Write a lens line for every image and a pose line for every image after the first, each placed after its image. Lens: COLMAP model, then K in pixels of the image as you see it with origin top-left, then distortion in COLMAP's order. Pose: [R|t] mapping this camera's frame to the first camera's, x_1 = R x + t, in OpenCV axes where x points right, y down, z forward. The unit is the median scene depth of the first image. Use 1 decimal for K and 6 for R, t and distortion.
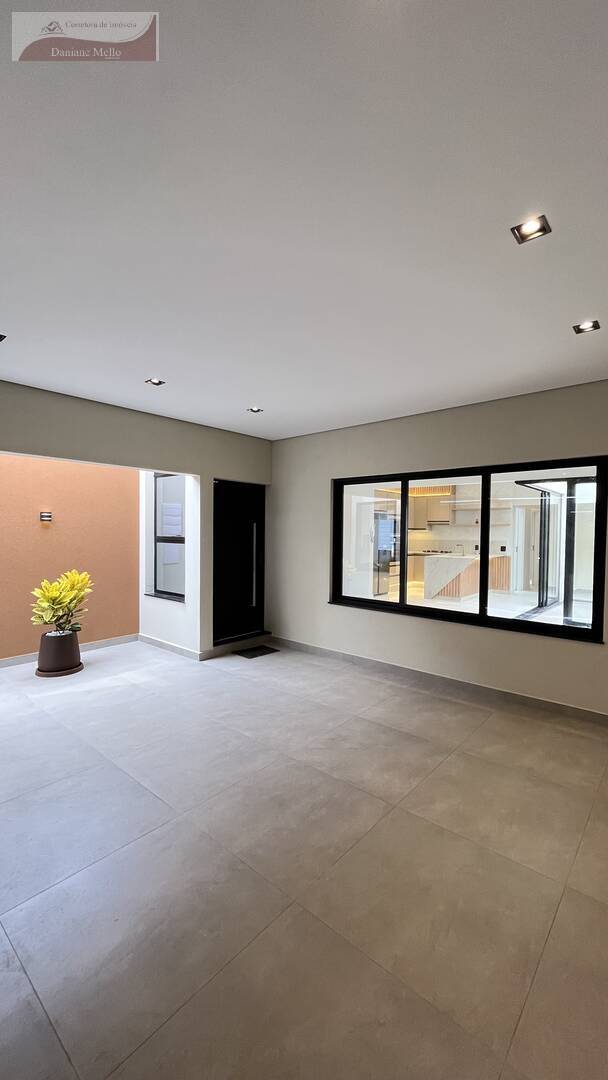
lens RADIAL K [[439.6, 0, 305.7], [0, 439.6, 542.1], [0, 0, 1]] dist [-0.000486, -0.000491]
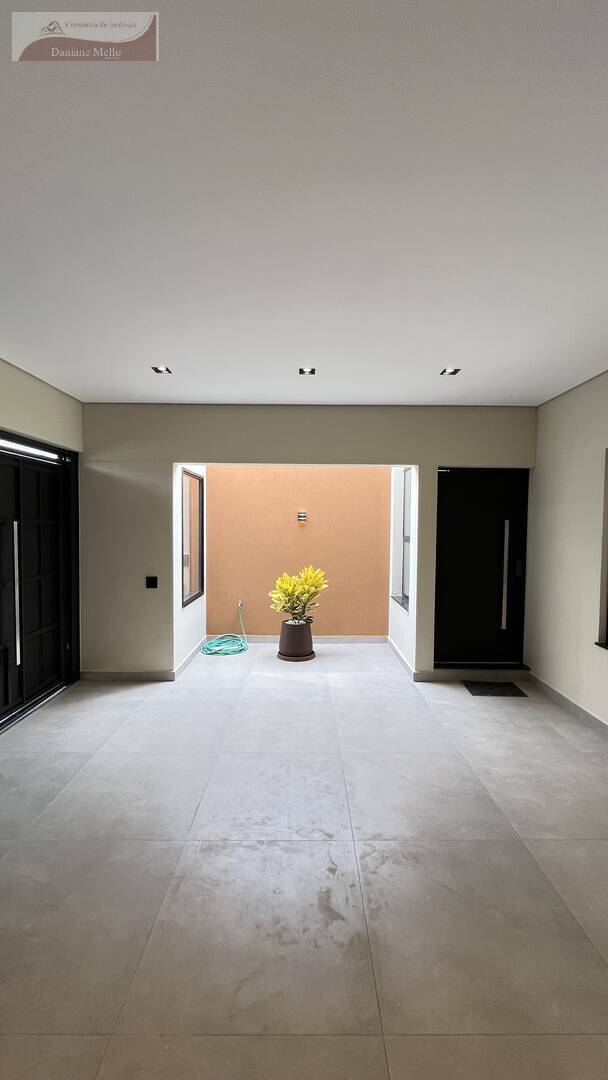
lens RADIAL K [[439.6, 0, 306.8], [0, 439.6, 543.1], [0, 0, 1]] dist [-0.000486, -0.000491]
pose [[0.657150, 0.027640, -0.753253, 0.271177], [-0.021555, 0.999608, 0.017874, -0.011558], [0.753452, 0.004491, 0.657488, 0.282539]]
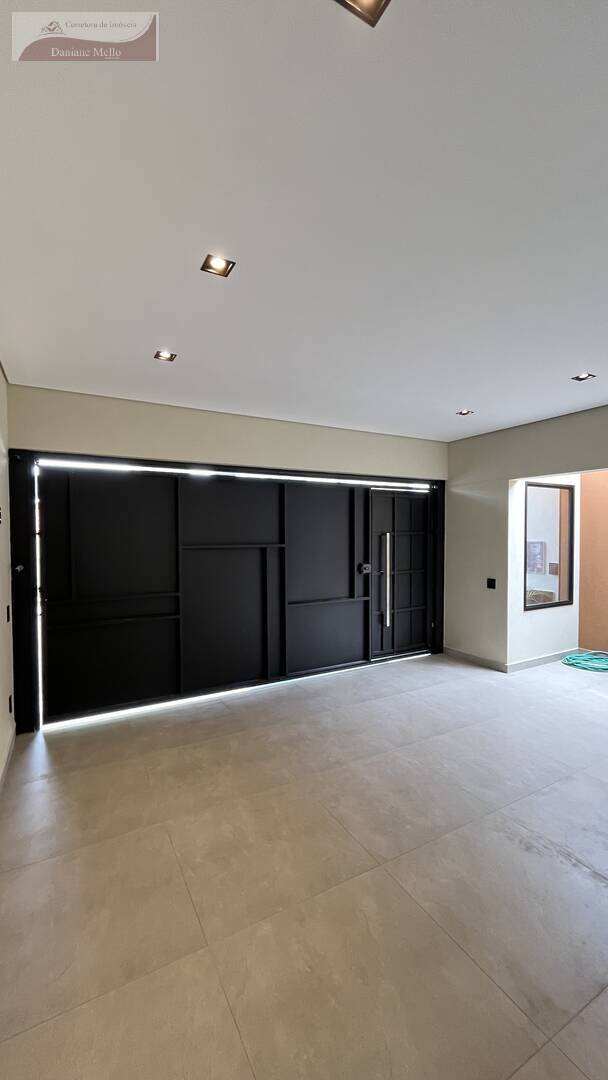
lens RADIAL K [[439.6, 0, 306.5], [0, 439.6, 534.7], [0, 0, 1]] dist [-0.000486, -0.000491]
pose [[-0.343544, -0.006878, -0.939111, 0.529409], [-0.025759, 0.999666, 0.002101, -0.015889], [0.938783, 0.024912, -0.343606, 0.575692]]
